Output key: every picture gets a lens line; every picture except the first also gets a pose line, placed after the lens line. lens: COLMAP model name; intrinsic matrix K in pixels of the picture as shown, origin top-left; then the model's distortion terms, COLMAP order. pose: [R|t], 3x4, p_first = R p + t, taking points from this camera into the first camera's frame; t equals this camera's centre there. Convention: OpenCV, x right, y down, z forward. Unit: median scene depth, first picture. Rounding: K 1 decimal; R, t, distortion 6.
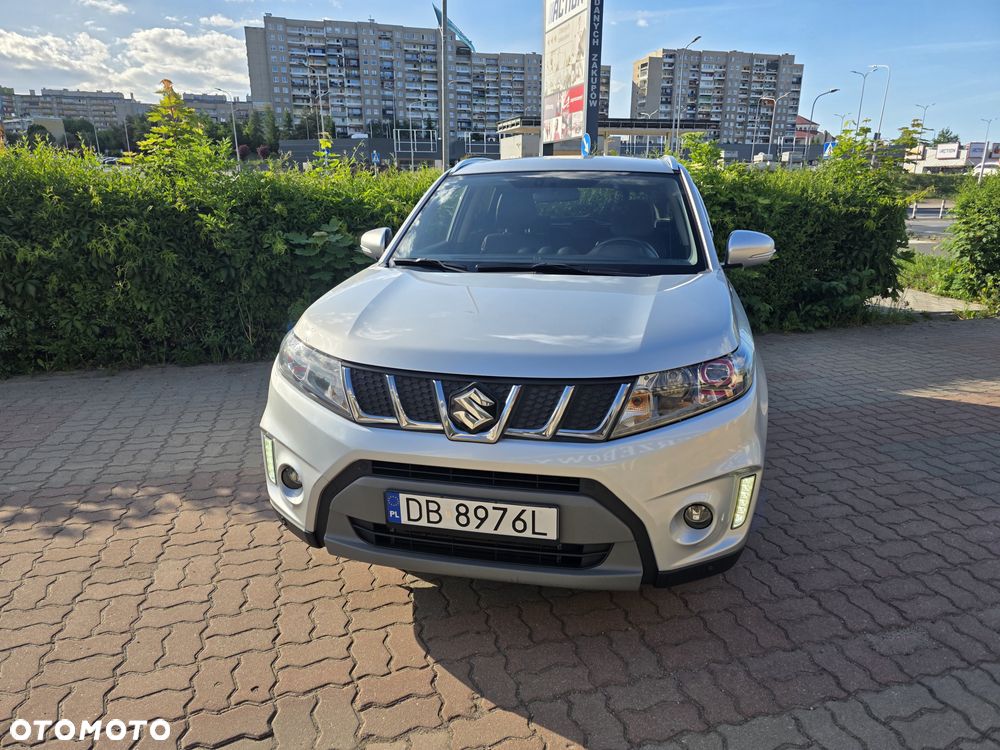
lens RADIAL K [[670.9, 0, 500.3], [0, 670.9, 380.2], [0, 0, 1]] dist [0.065813, -0.061267]
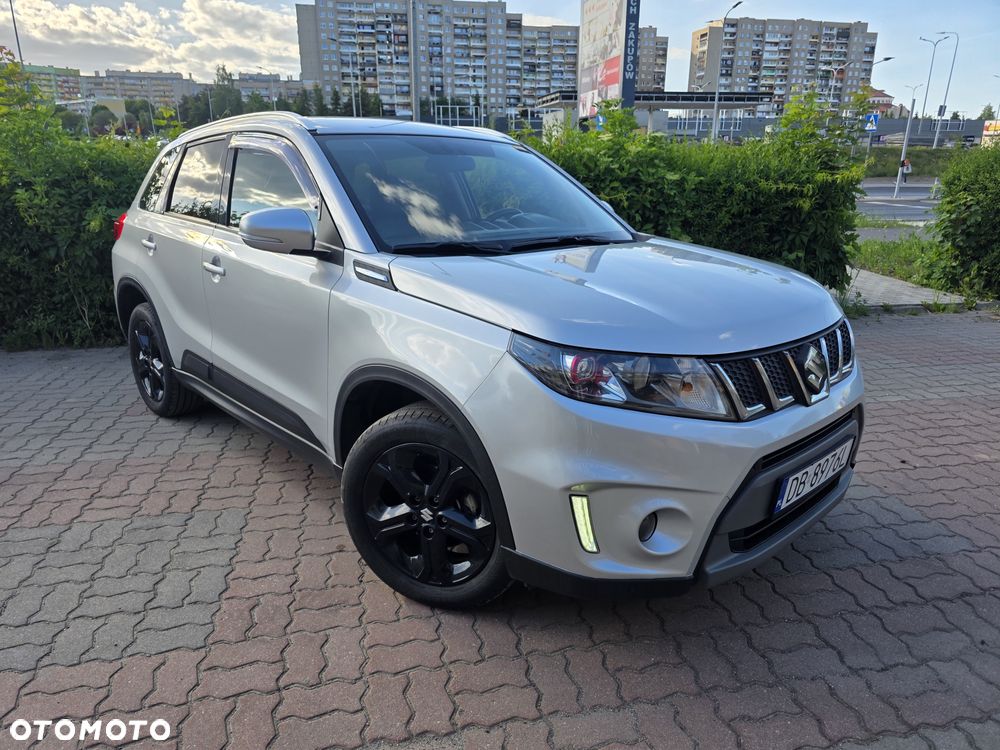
lens RADIAL K [[670.9, 0, 492.9], [0, 670.9, 387.9], [0, 0, 1]] dist [0.065813, -0.061267]
pose [[0.996128, 0.025973, -0.083993, 0.171836], [-0.022669, 0.998940, 0.040058, -0.013778], [0.084944, -0.037999, 0.995661, 0.065827]]
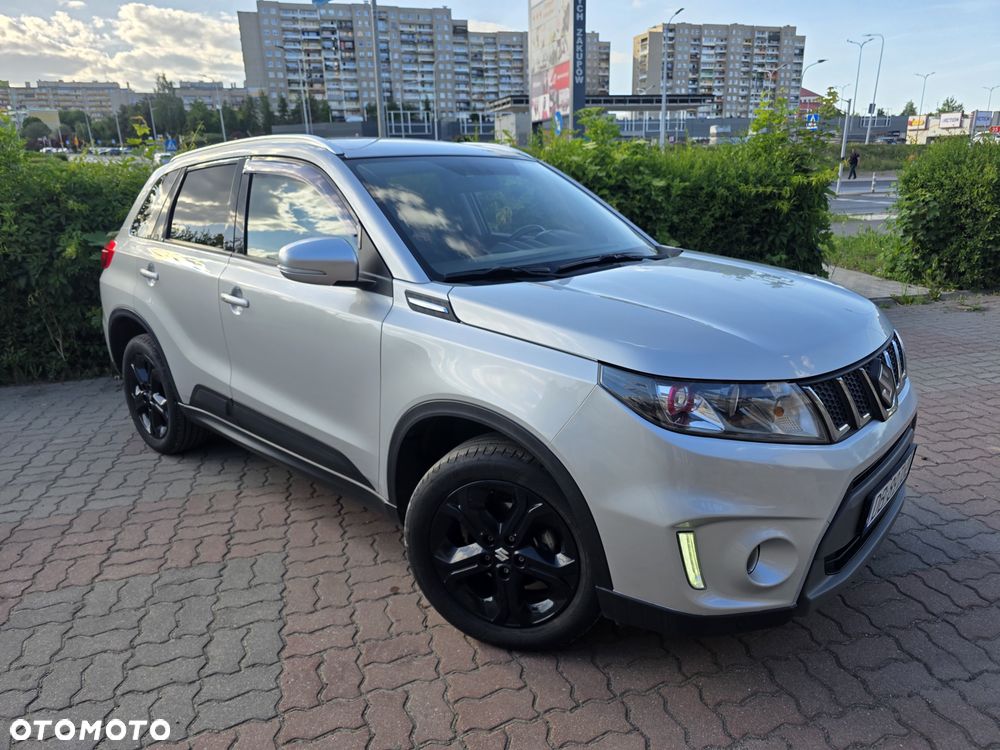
lens RADIAL K [[670.9, 0, 510.1], [0, 670.9, 372.2], [0, 0, 1]] dist [0.065813, -0.061267]
pose [[0.999688, -0.024811, -0.002888, 0.136008], [0.024853, 0.999568, 0.015690, -0.023542], [0.002497, -0.015757, 0.999873, 0.071645]]
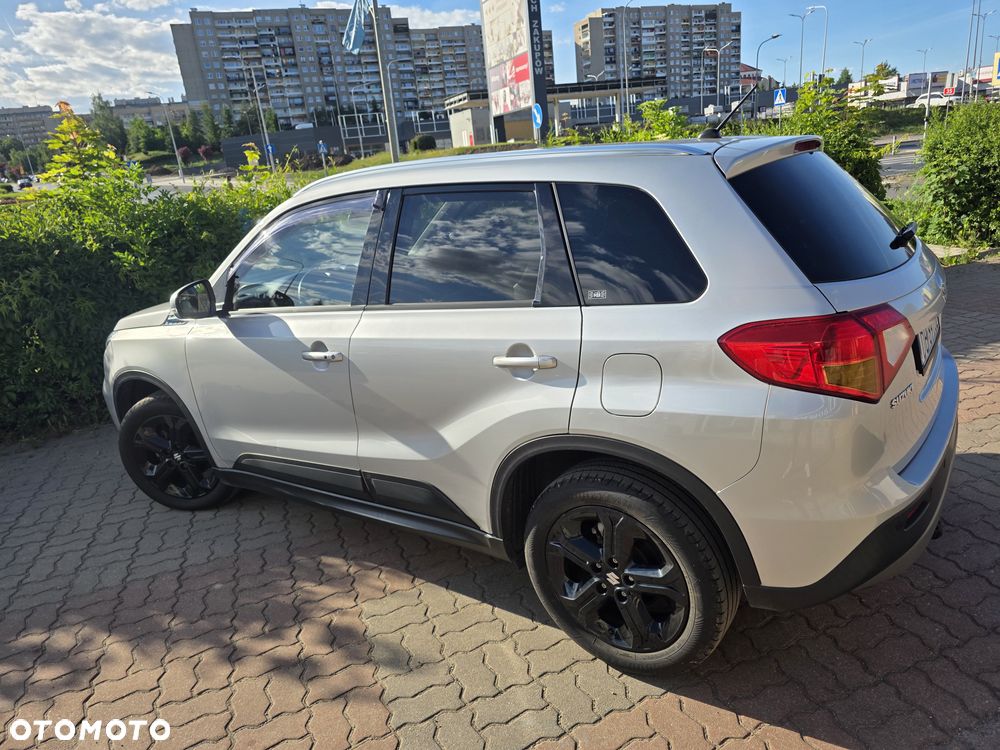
lens RADIAL K [[670.9, 0, 512.1], [0, 670.9, 371.5], [0, 0, 1]] dist [0.065813, -0.061267]
pose [[0.992101, -0.115810, 0.048207, 0.003344], [0.114608, 0.993044, 0.027002, -0.033470], [-0.050999, -0.021264, 0.998472, 0.054196]]
